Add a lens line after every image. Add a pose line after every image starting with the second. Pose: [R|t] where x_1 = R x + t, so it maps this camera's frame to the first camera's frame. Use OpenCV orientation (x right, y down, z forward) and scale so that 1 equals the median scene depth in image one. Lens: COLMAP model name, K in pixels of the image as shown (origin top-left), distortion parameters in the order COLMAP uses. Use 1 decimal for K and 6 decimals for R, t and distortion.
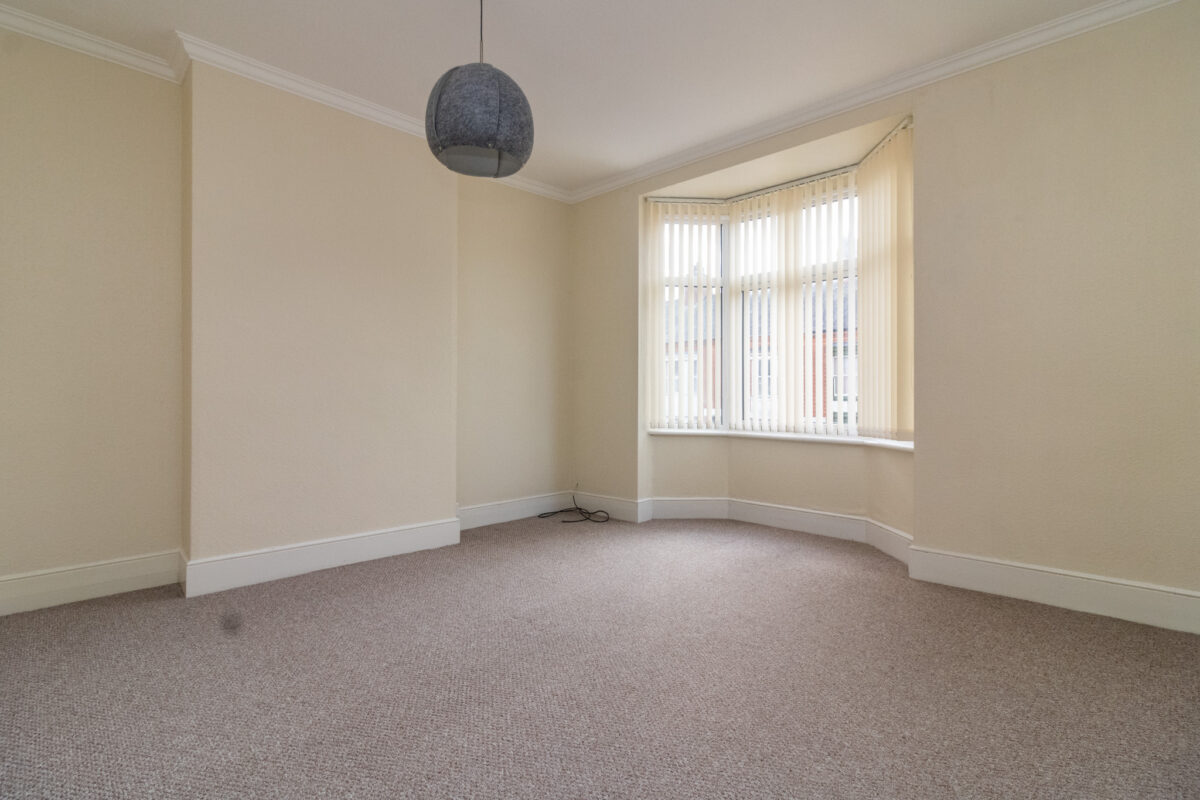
lens RADIAL K [[562.3, 0, 594.2], [0, 562.3, 394.4], [0, 0, 1]] dist [0.003801, 0.000166]
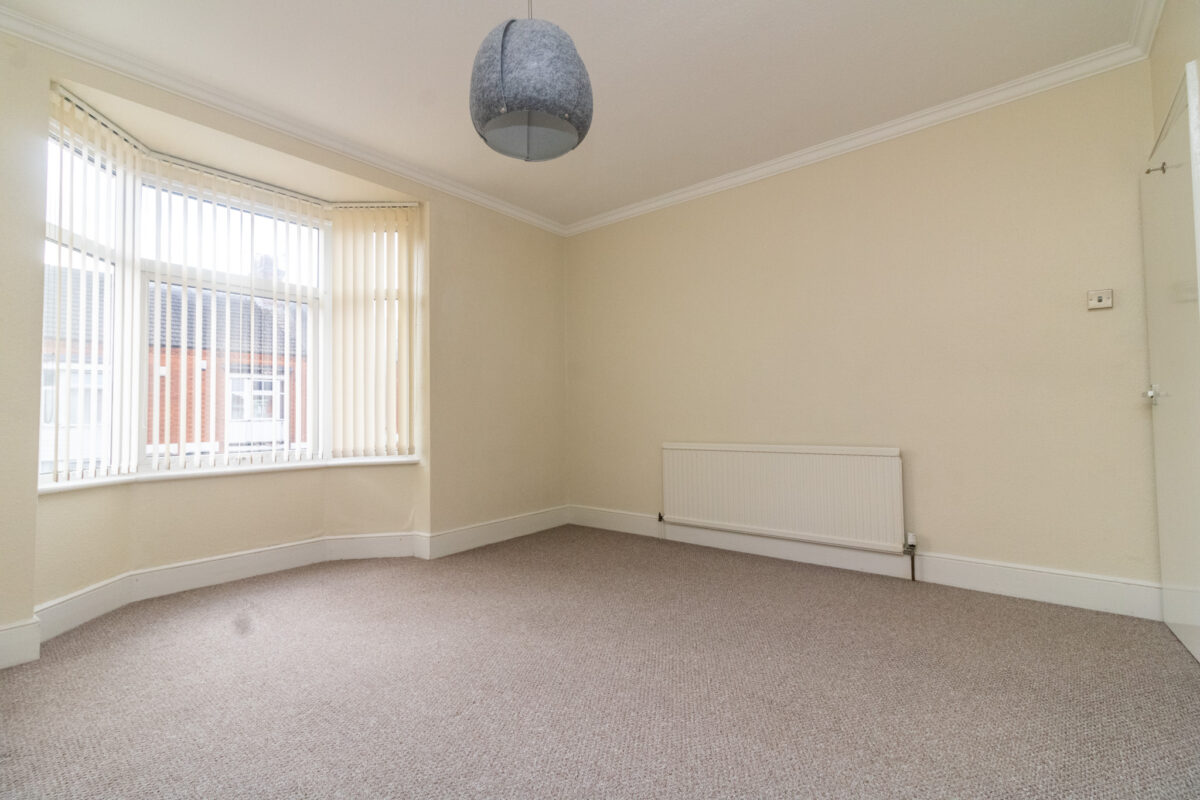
lens RADIAL K [[562.3, 0, 597.9], [0, 562.3, 400.2], [0, 0, 1]] dist [0.003801, 0.000166]
pose [[-0.079786, 0.023699, 0.996530, -0.664675], [0.023437, 0.999486, -0.021893, -0.000287], [-0.996536, 0.021609, -0.080301, 0.628399]]
